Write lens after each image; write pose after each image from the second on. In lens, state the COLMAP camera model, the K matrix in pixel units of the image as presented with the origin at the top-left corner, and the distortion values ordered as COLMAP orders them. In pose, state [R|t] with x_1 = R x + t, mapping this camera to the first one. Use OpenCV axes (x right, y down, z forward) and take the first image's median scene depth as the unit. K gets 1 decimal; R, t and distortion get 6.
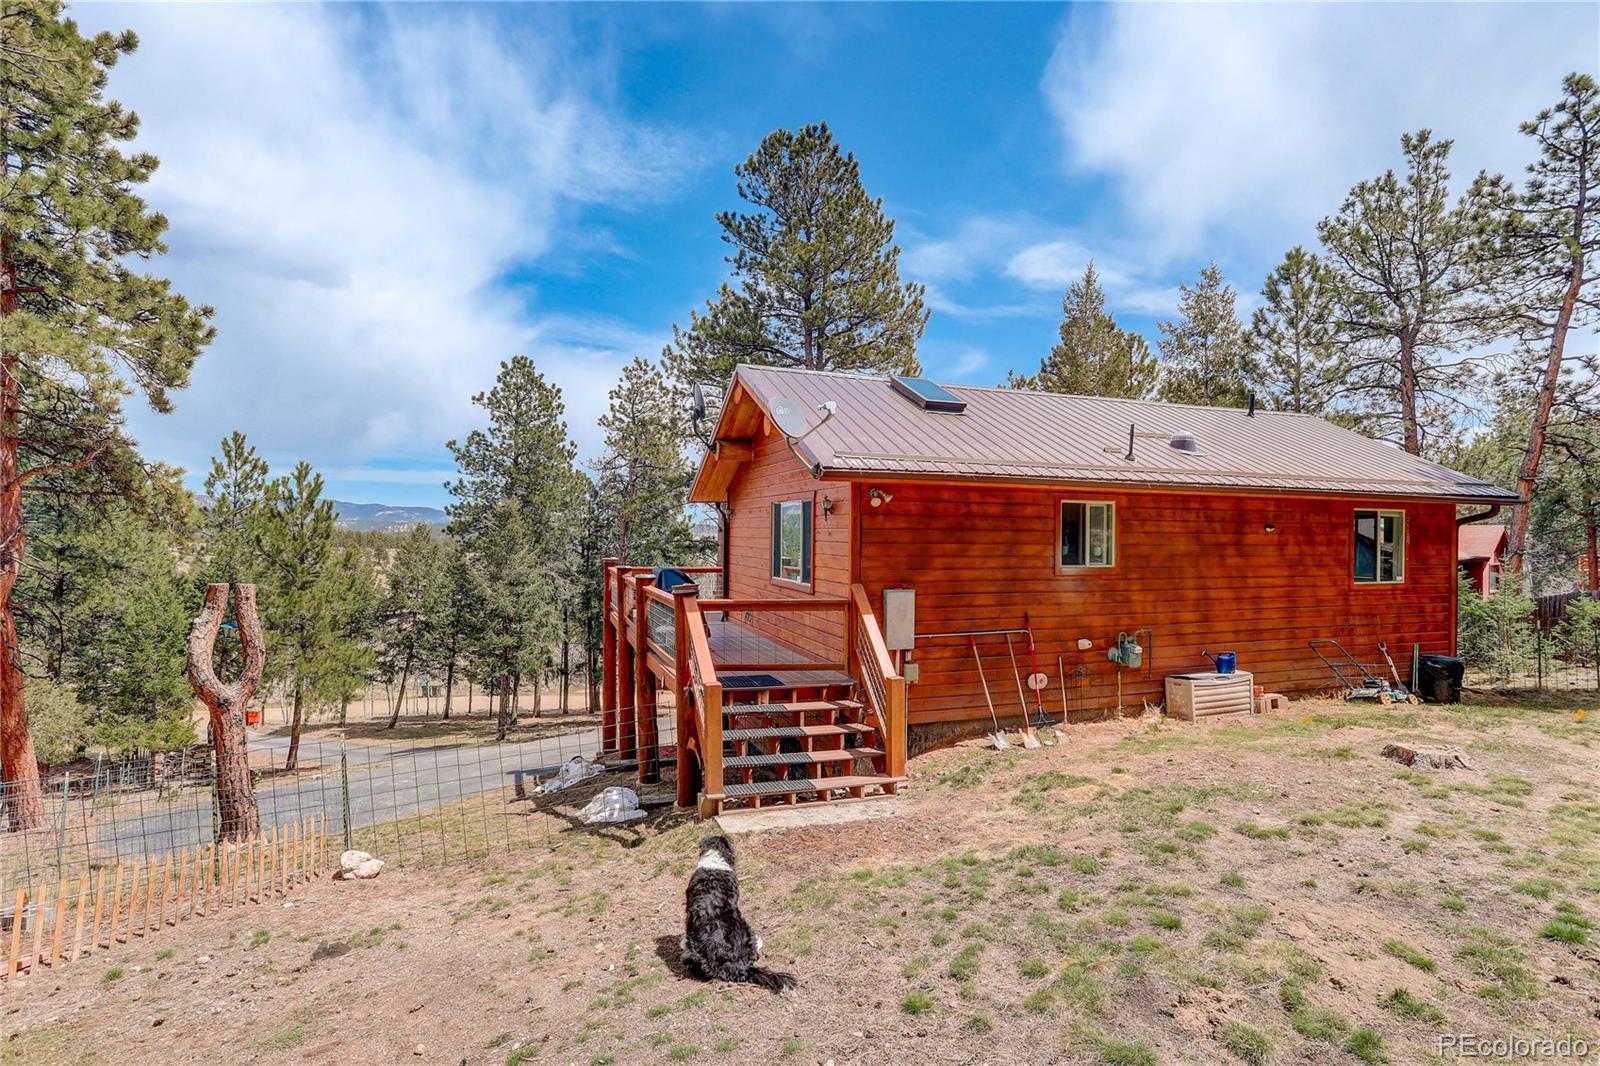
lens RADIAL K [[773.7, 0, 793.4], [0, 773.7, 533.3], [0, 0, 1]] dist [-0.064731, 0.032980]
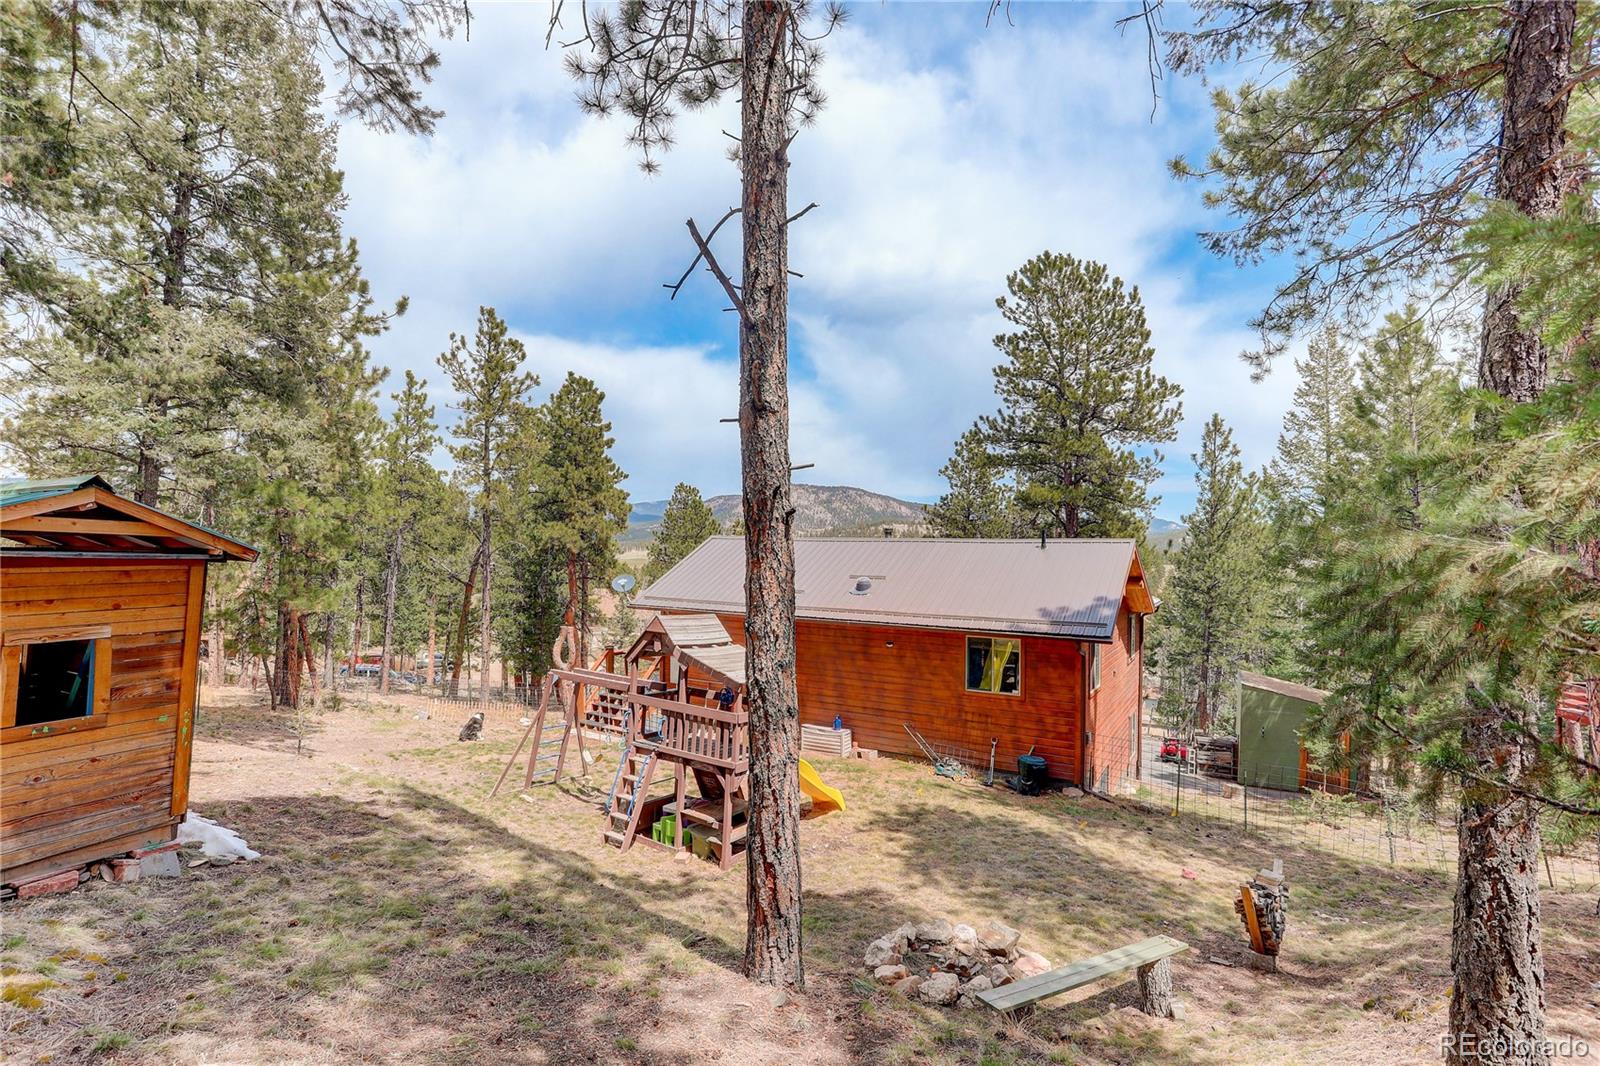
lens RADIAL K [[773.7, 0, 793.4], [0, 773.7, 533.3], [0, 0, 1]] dist [-0.064731, 0.032980]
pose [[0.646867, -0.009811, -0.762539, 0.477005], [0.002870, 0.999941, -0.010430, -0.061166], [0.762597, 0.004558, 0.646858, -0.047931]]
